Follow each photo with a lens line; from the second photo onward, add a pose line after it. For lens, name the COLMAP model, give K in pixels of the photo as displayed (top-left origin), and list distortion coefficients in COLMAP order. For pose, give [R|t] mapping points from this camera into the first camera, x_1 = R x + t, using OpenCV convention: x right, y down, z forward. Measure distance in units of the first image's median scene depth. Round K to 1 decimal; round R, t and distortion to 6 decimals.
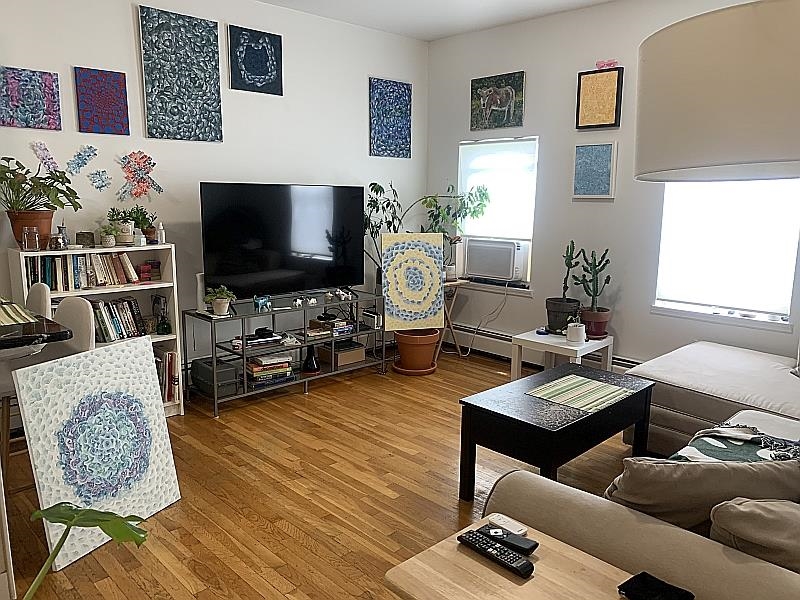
lens RADIAL K [[620.1, 0, 395.0], [0, 620.1, 299.4], [0, 0, 1]] dist [-0.003493, -0.009407]
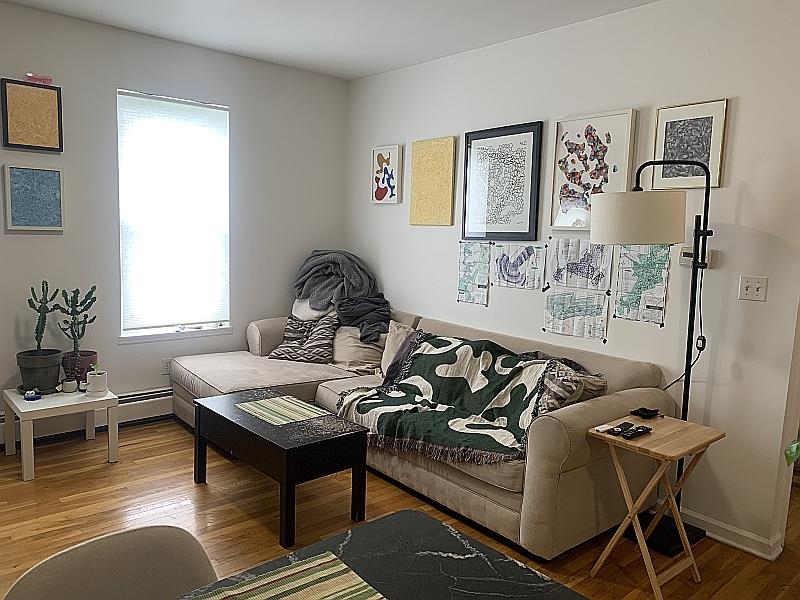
lens RADIAL K [[620.1, 0, 394.9], [0, 620.1, 299.7], [0, 0, 1]] dist [-0.003493, -0.009407]
pose [[0.038315, -0.126763, 0.991193, -0.553313], [0.136913, 0.983232, 0.120453, -0.109013], [-0.989842, 0.131092, 0.055028, 0.498344]]
